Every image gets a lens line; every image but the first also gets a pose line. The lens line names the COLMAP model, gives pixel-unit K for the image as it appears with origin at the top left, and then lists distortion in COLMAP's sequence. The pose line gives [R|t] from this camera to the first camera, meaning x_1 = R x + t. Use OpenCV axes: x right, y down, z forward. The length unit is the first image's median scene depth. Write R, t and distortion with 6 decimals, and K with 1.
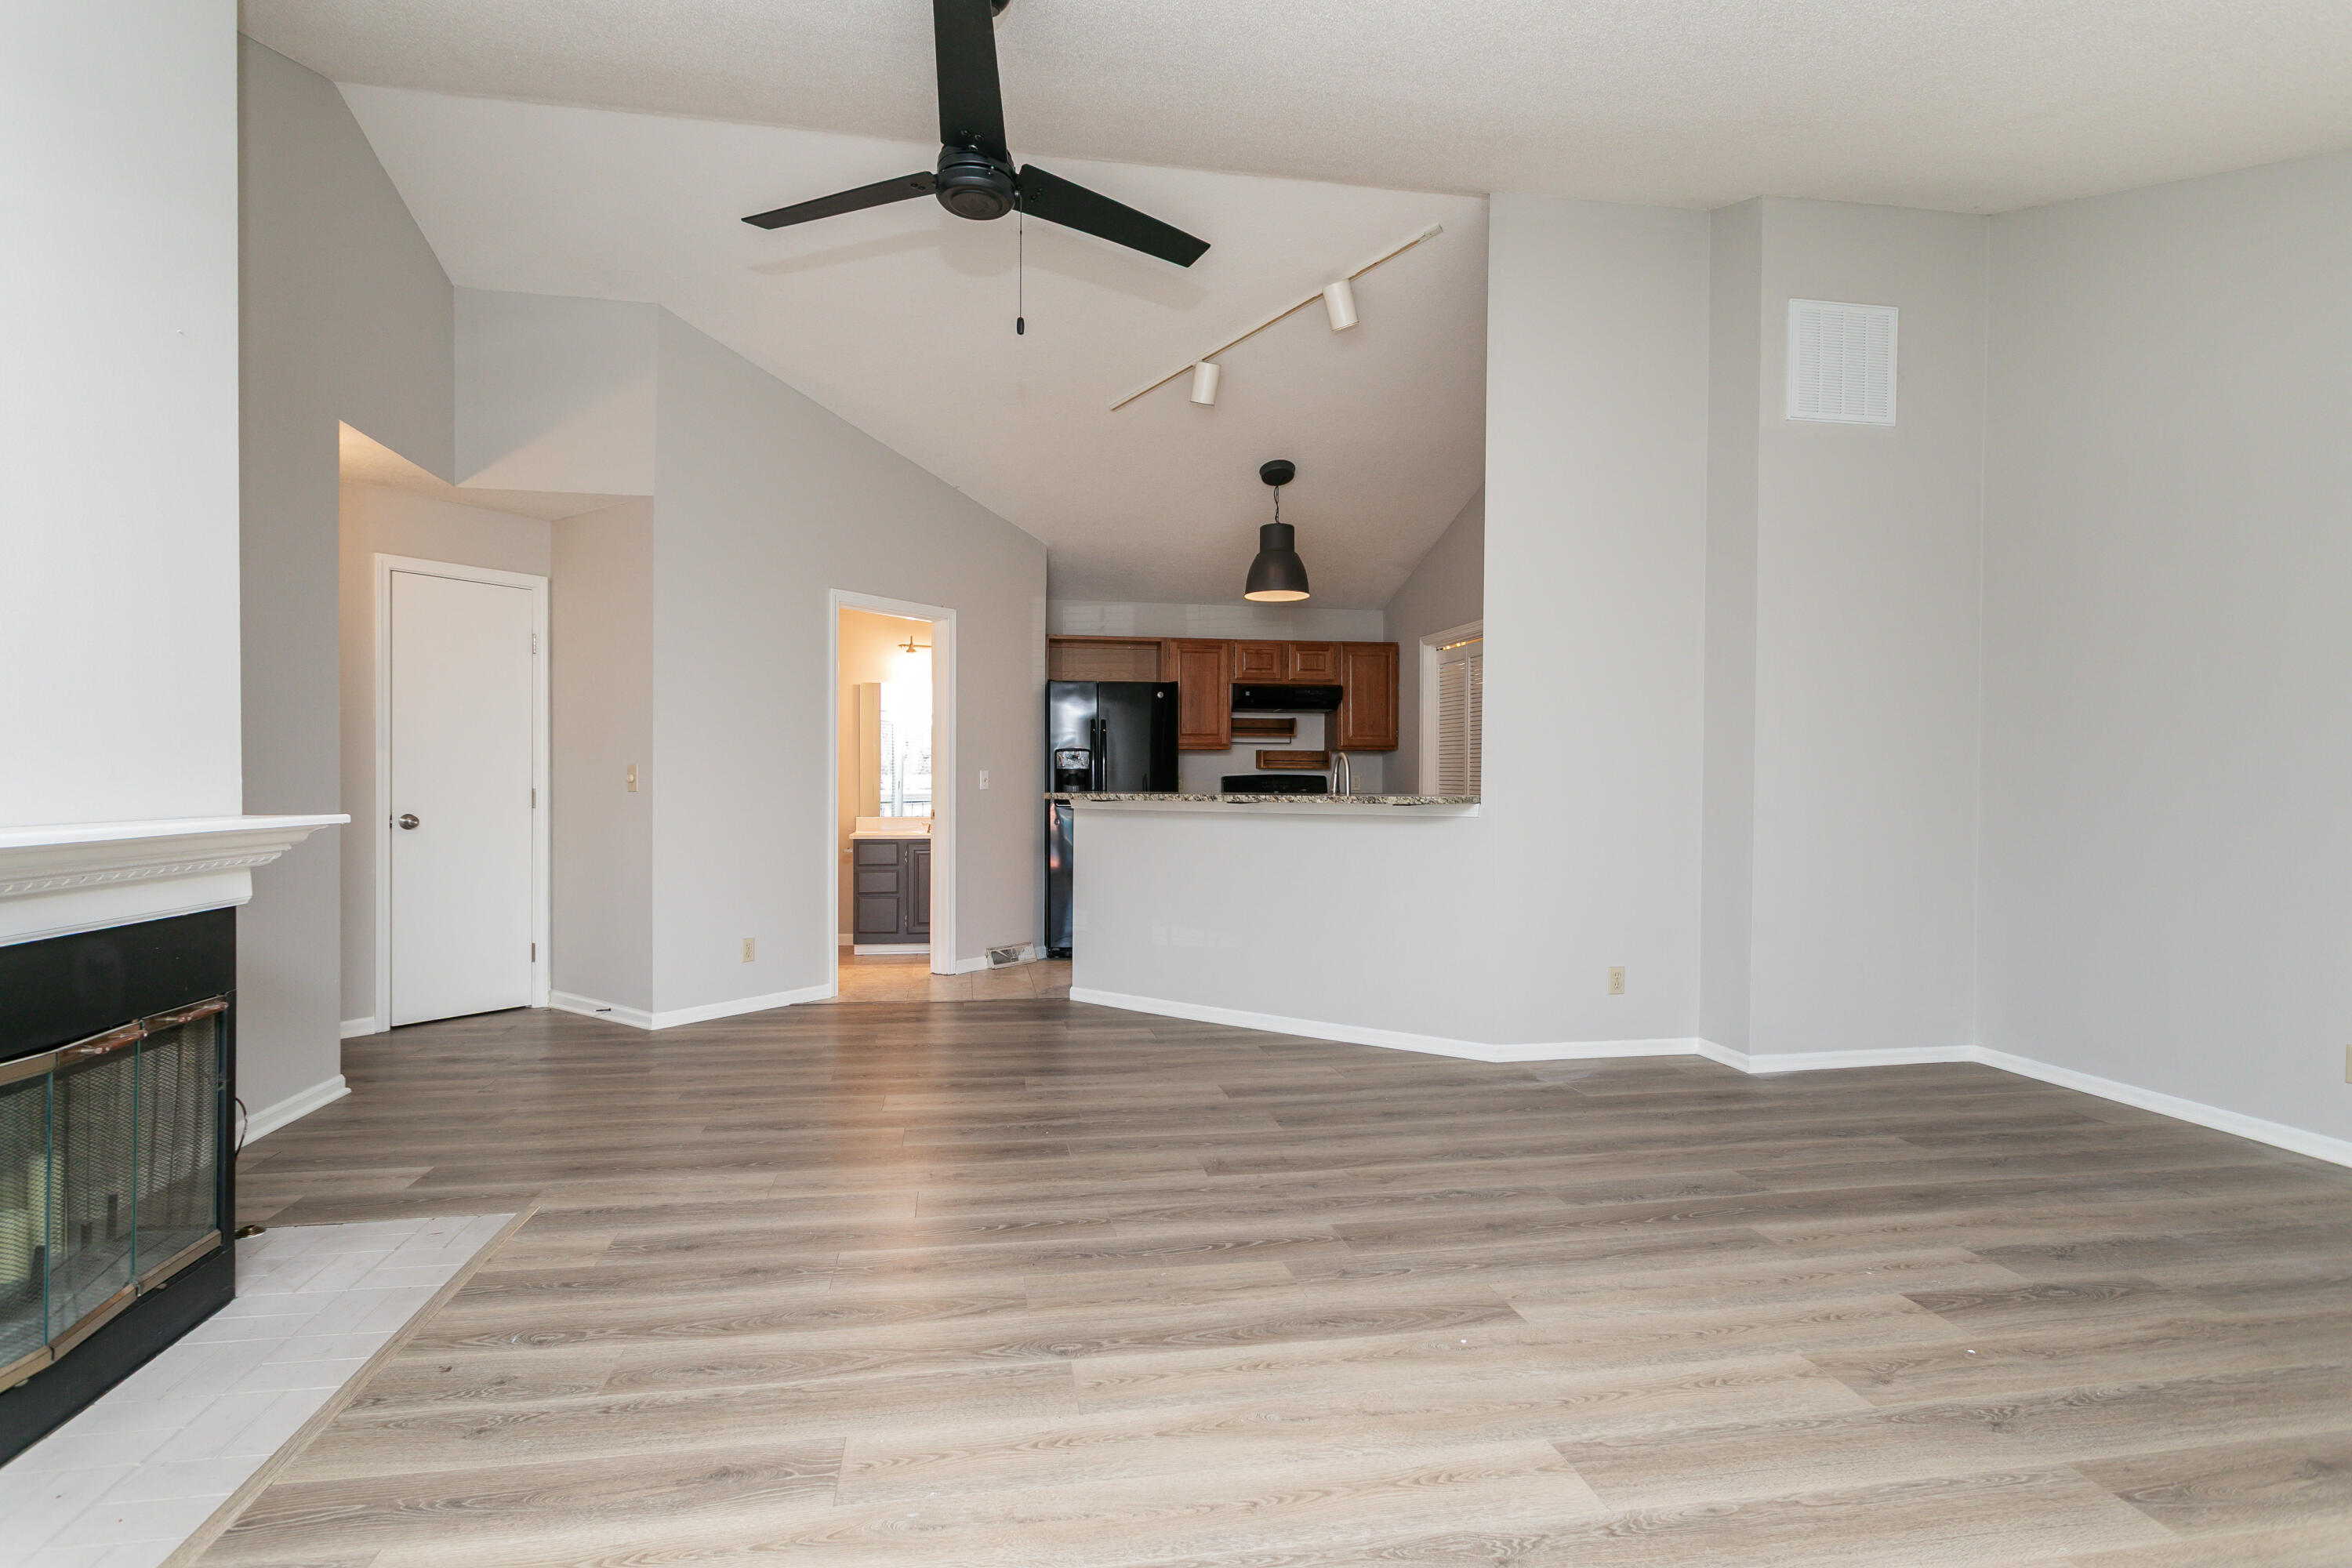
lens RADIAL K [[1133.1, 0, 1161.2], [0, 1133.1, 773.6], [0, 0, 1]] dist [0.001289, 0.000157]
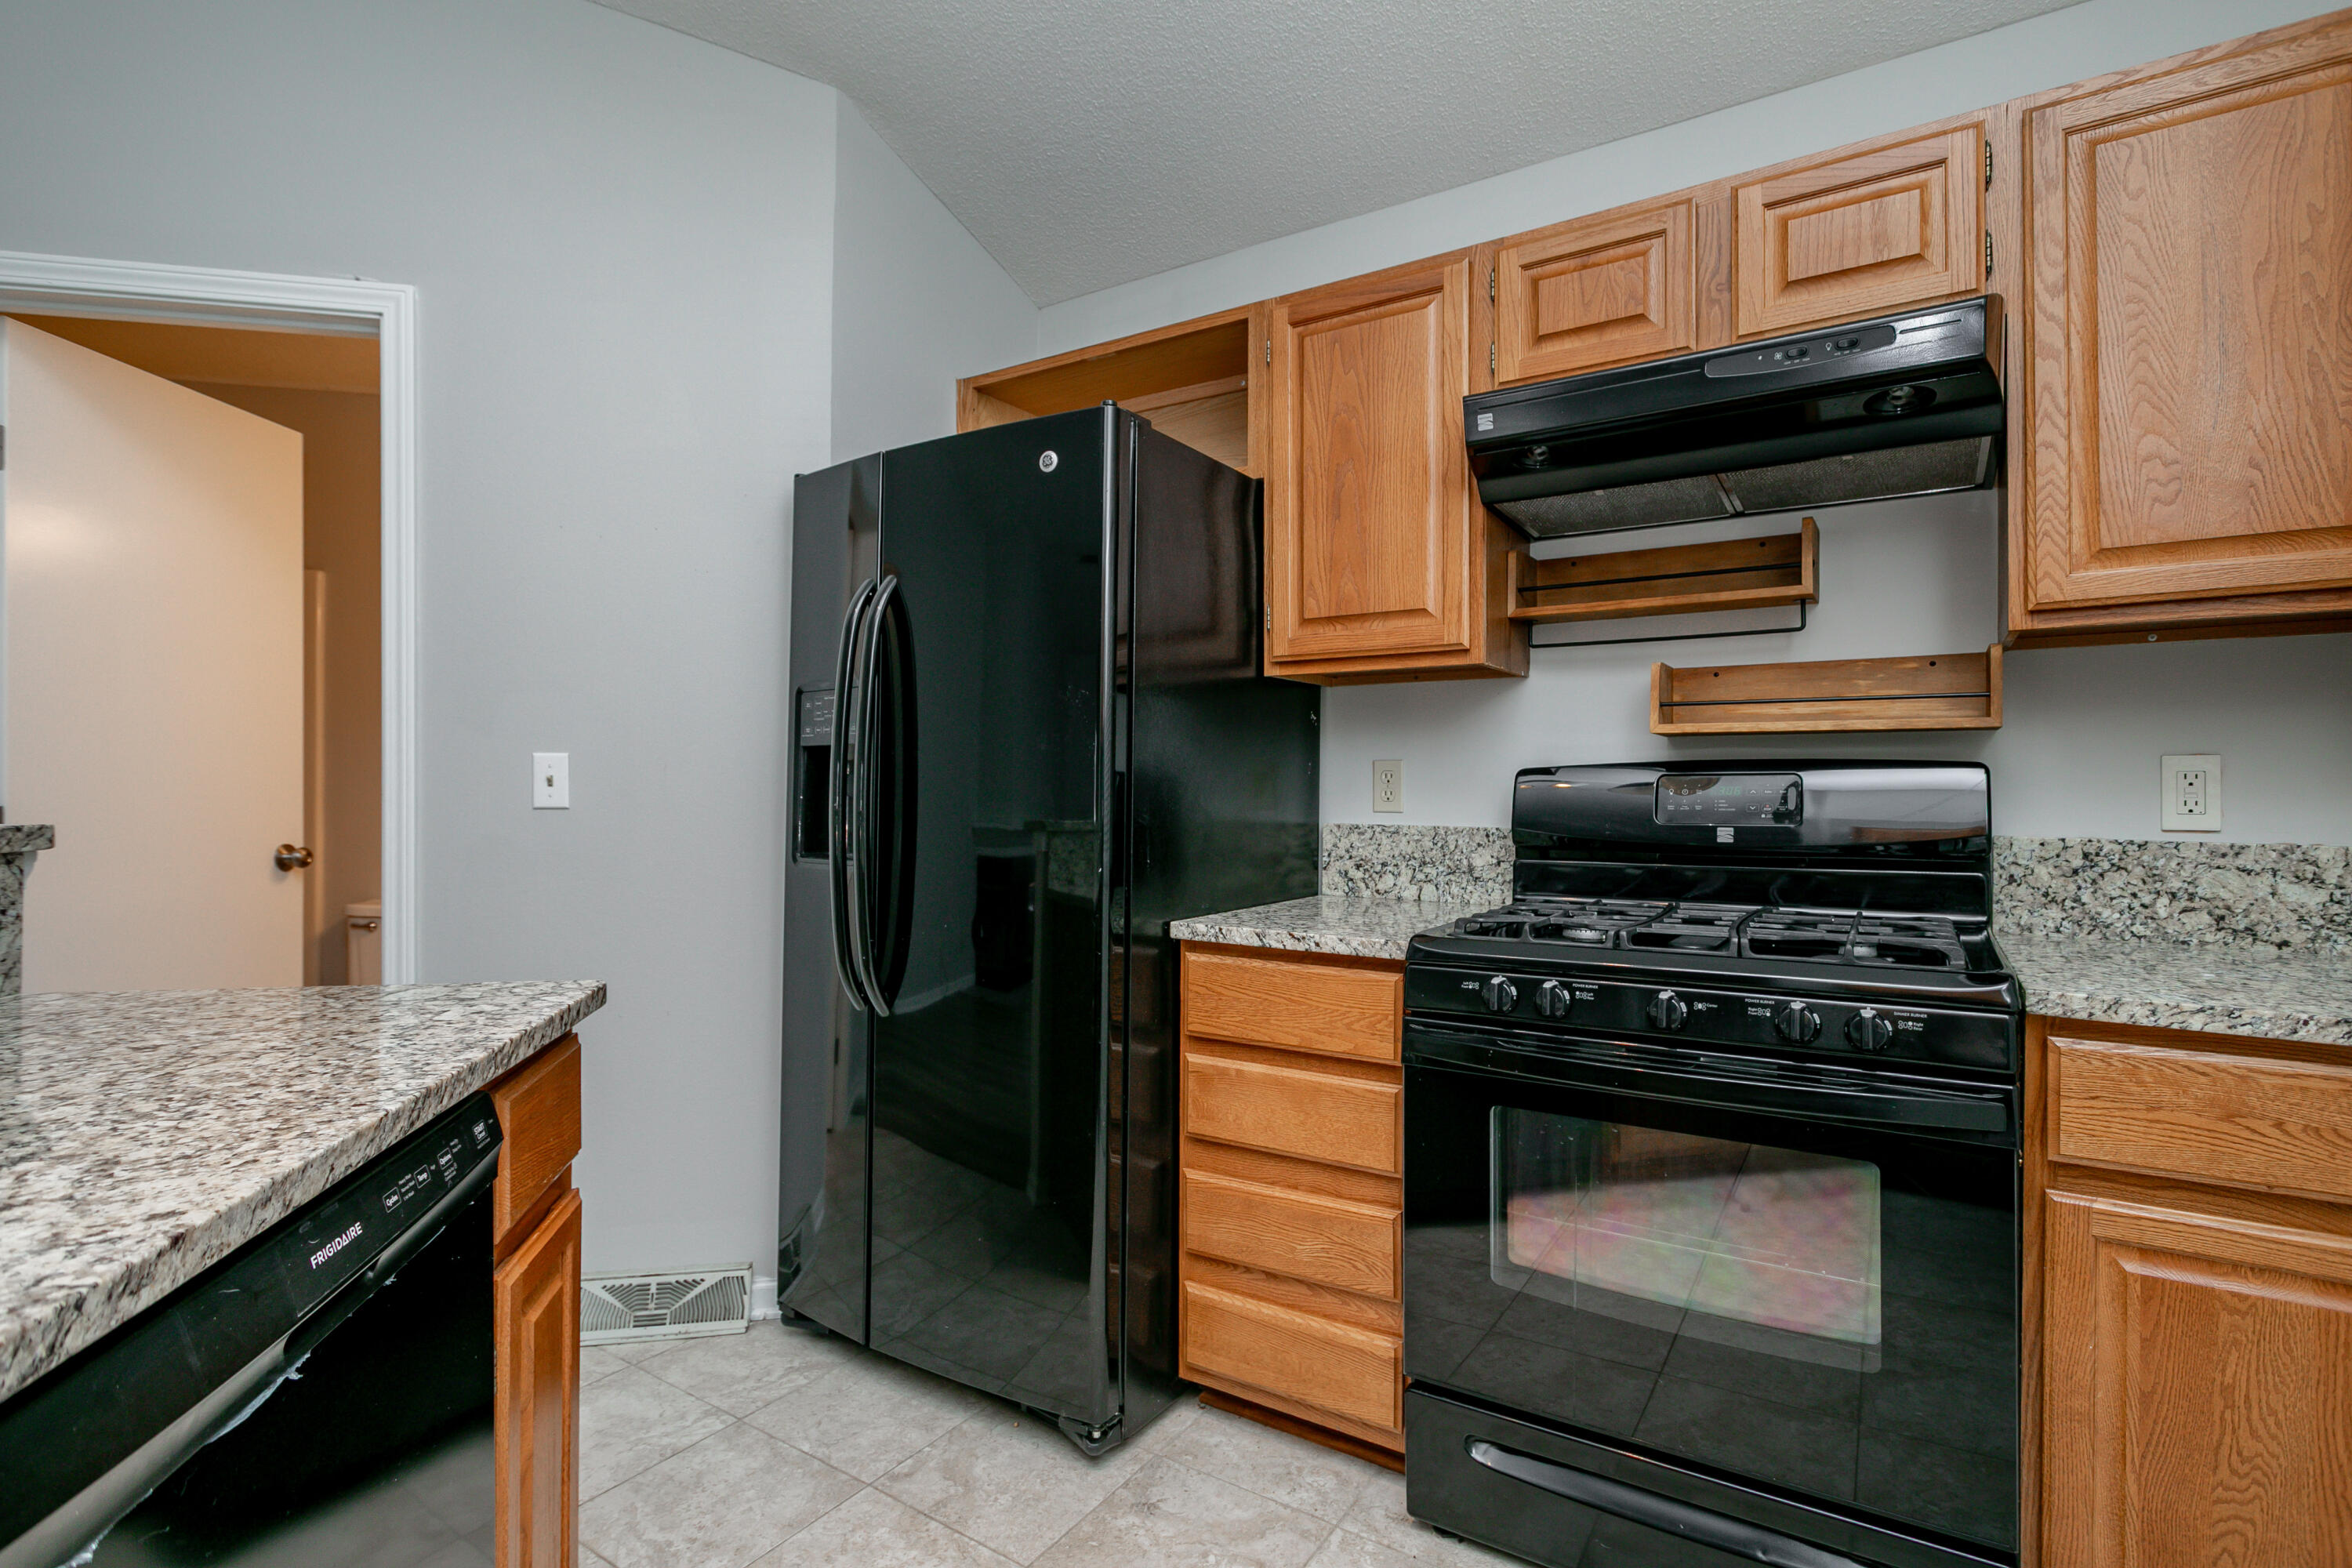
lens RADIAL K [[1133.1, 0, 1161.2], [0, 1133.1, 773.6], [0, 0, 1]] dist [0.001289, 0.000157]
pose [[0.739434, 0.000646, -0.673229, 0.377019], [0.000018, 1.000000, 0.000980, 0.006885], [0.673229, -0.000737, 0.739434, 1.554022]]
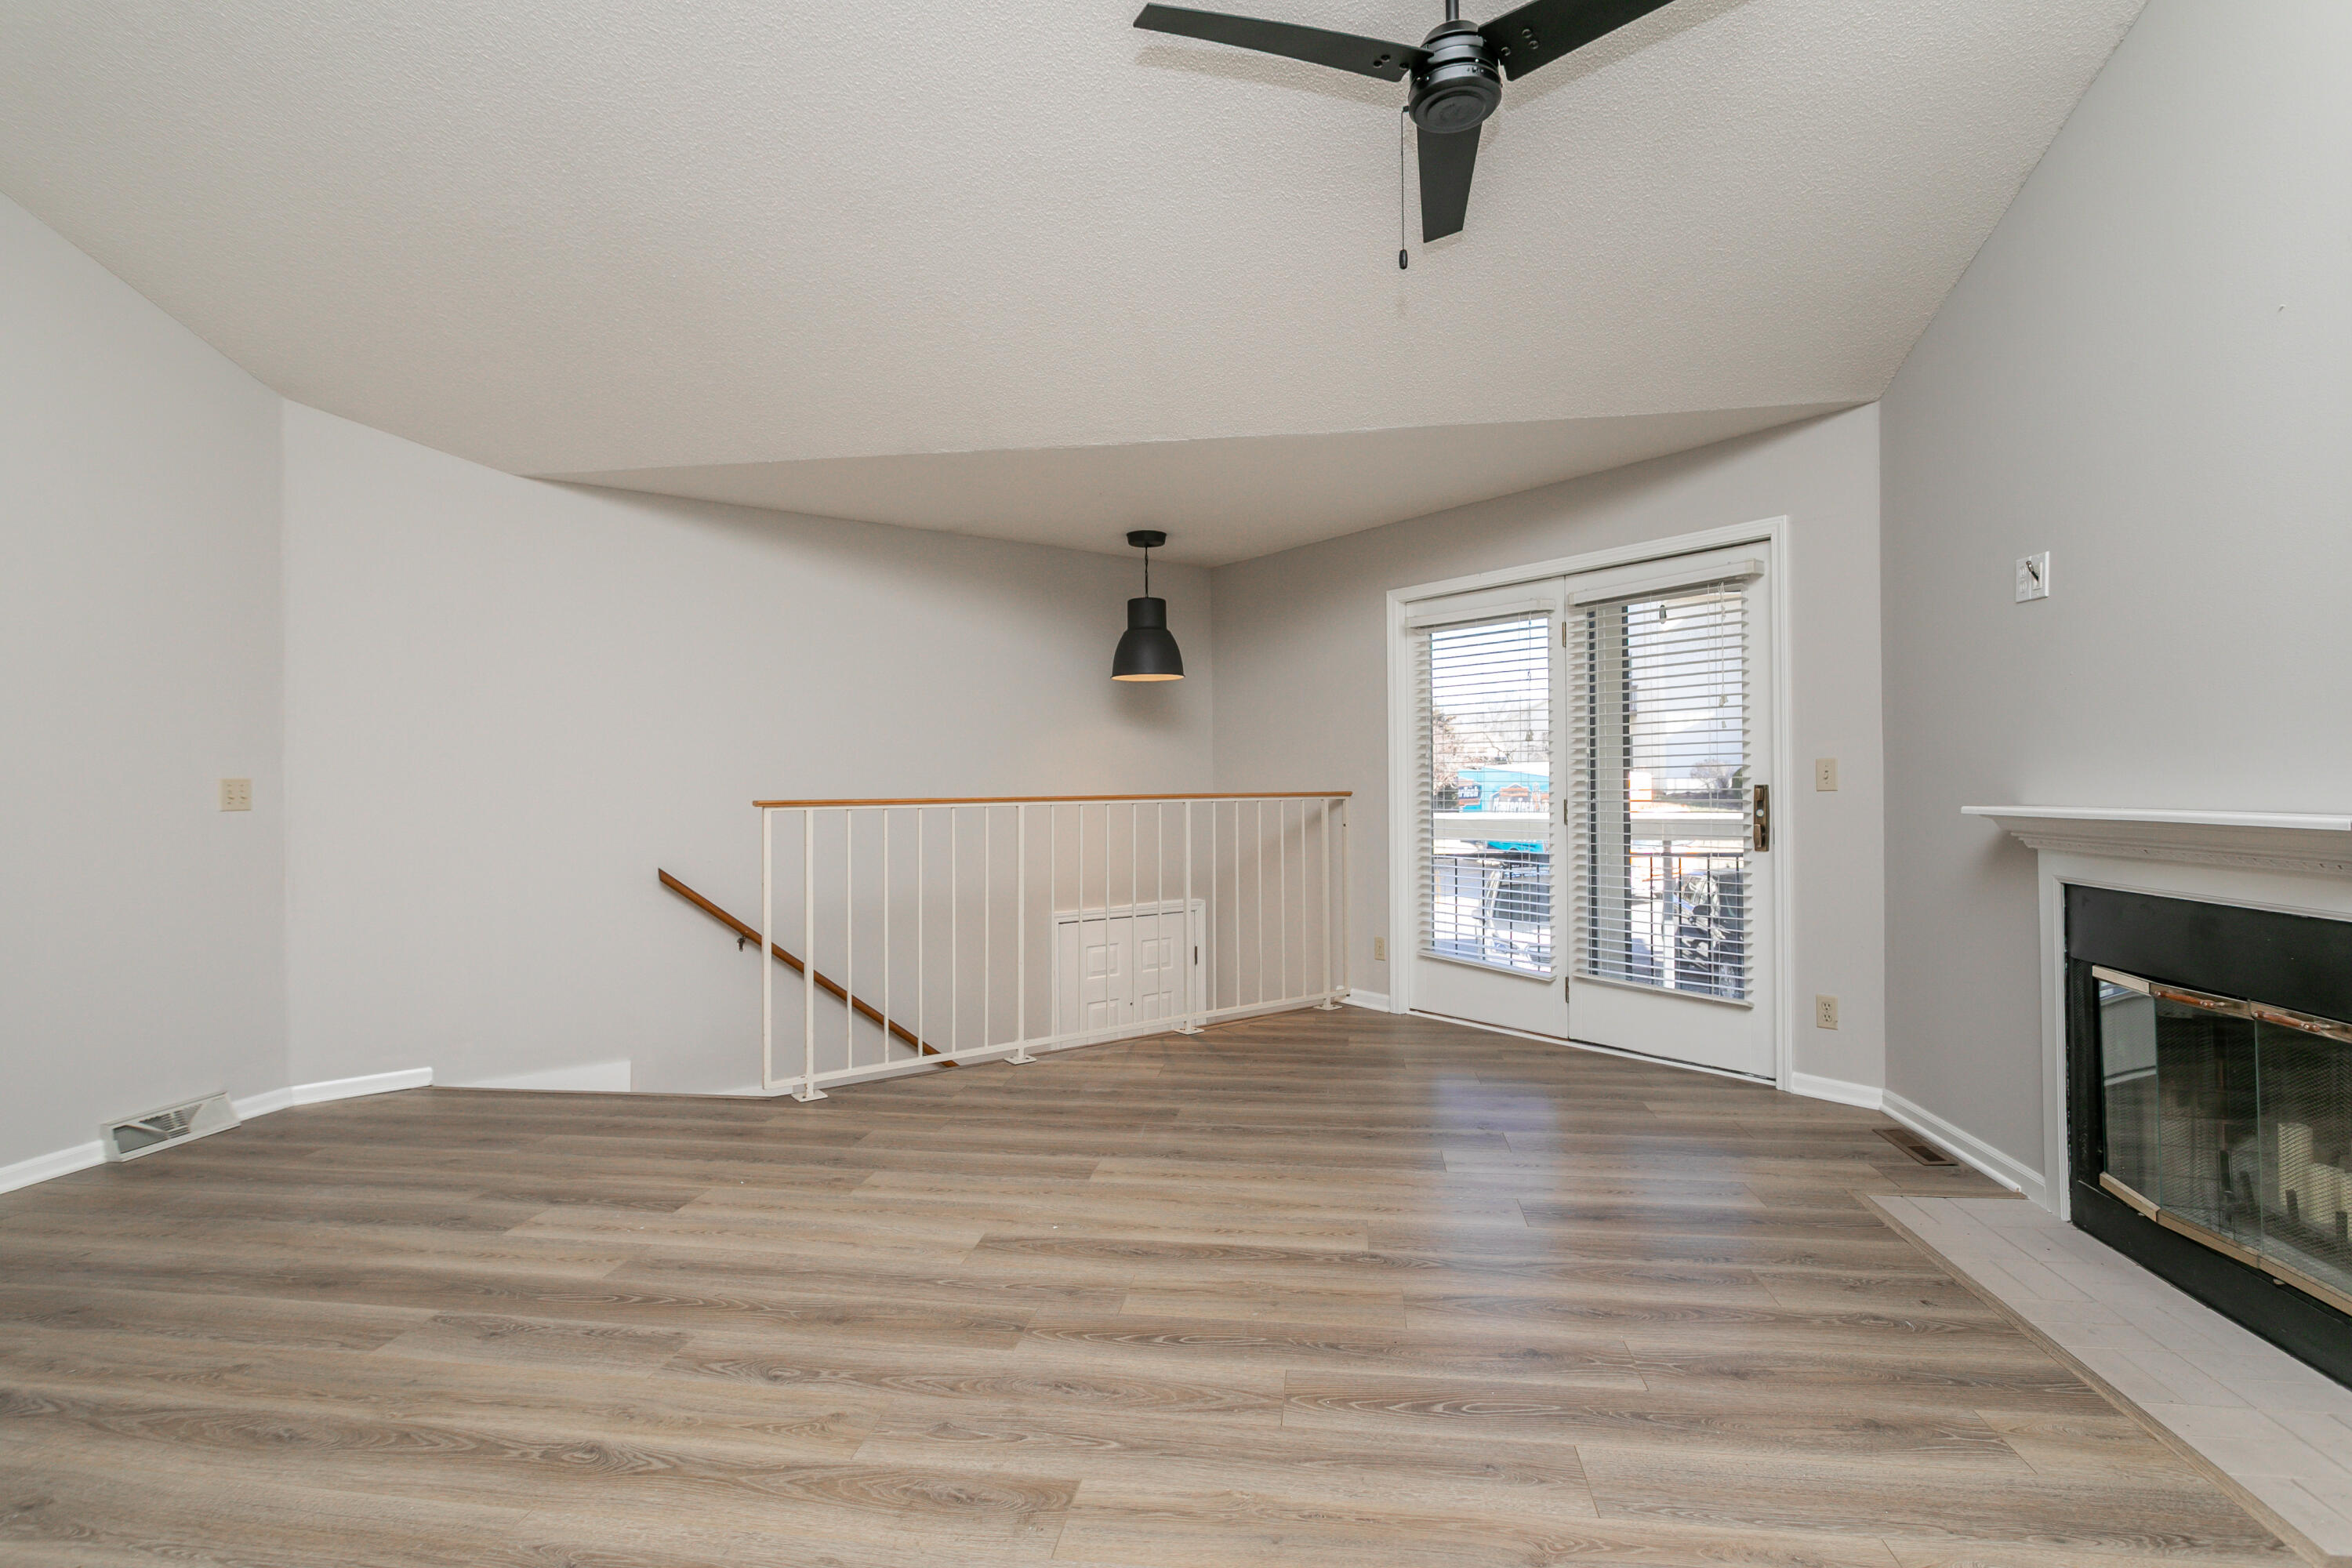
lens RADIAL K [[1122.2, 0, 1176.0], [0, 1122.2, 784.0], [0, 0, 1]] dist [-0.001353, -0.000062]
pose [[-0.948539, 0.006730, 0.316587, -0.161648], [0.004972, 0.999967, -0.006361, 0.008019], [-0.316620, -0.004459, -0.948542, 1.326716]]
